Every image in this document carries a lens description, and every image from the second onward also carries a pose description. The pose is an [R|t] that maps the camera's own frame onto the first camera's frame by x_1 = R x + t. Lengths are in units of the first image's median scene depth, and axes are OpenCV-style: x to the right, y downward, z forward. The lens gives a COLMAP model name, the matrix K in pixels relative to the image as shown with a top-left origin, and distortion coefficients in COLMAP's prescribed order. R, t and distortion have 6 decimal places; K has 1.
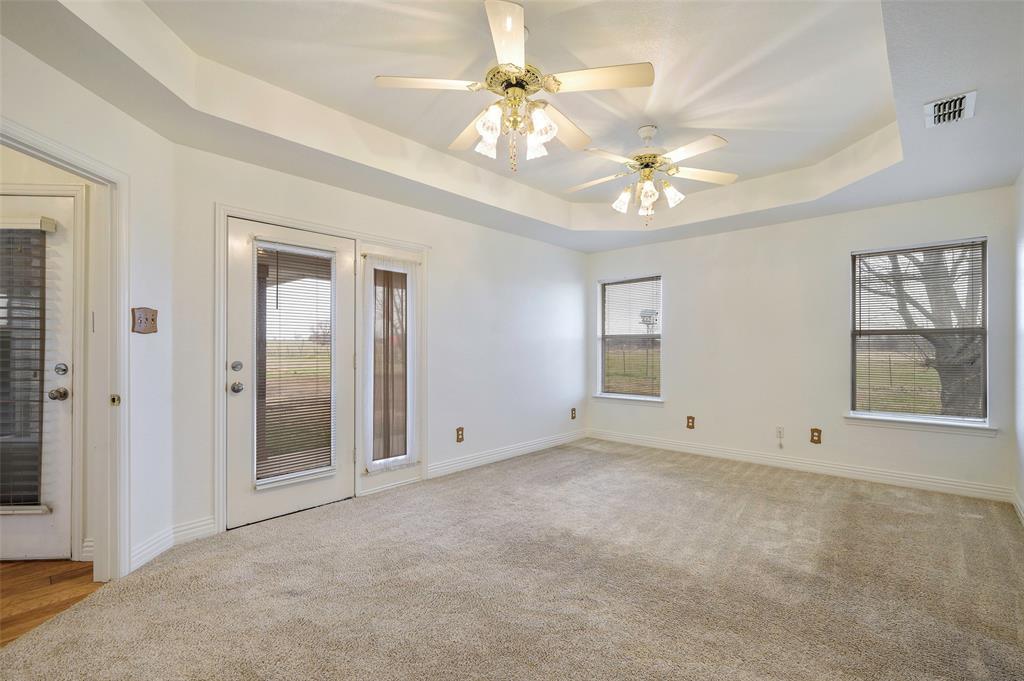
lens RADIAL K [[452.9, 0, 505.0], [0, 452.9, 342.4], [0, 0, 1]] dist [0.013856, 0.000863]
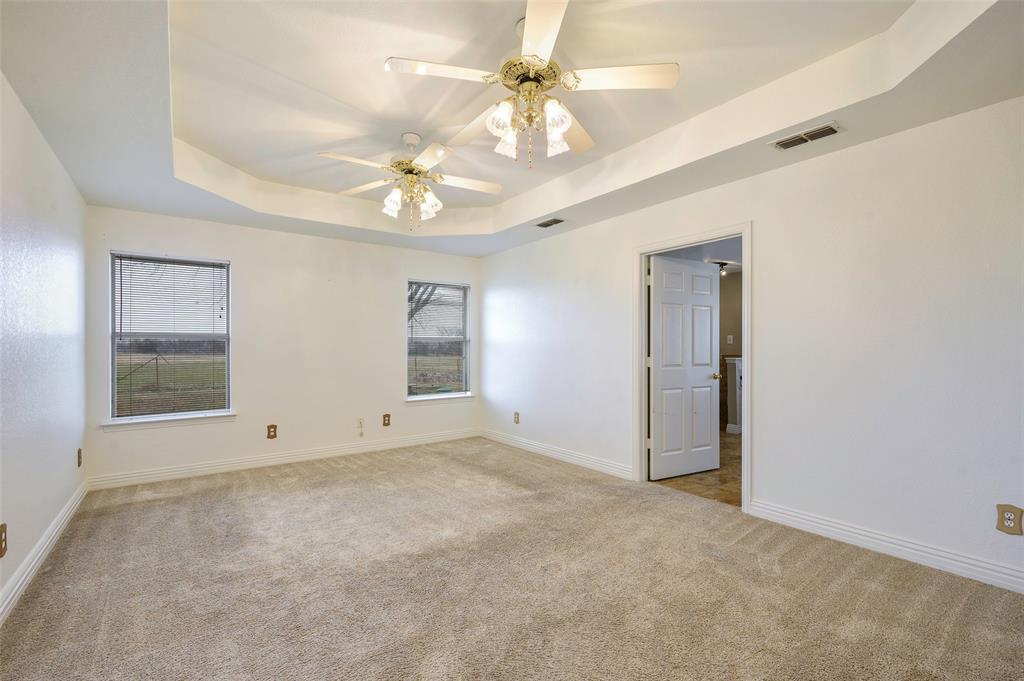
lens RADIAL K [[452.9, 0, 503.3], [0, 452.9, 346.3], [0, 0, 1]] dist [0.013856, 0.000863]
pose [[0.210936, 0.005413, 0.977485, -0.505949], [-0.005618, 0.999975, -0.004325, 0.006305], [-0.977484, -0.004579, 0.210961, 0.455815]]
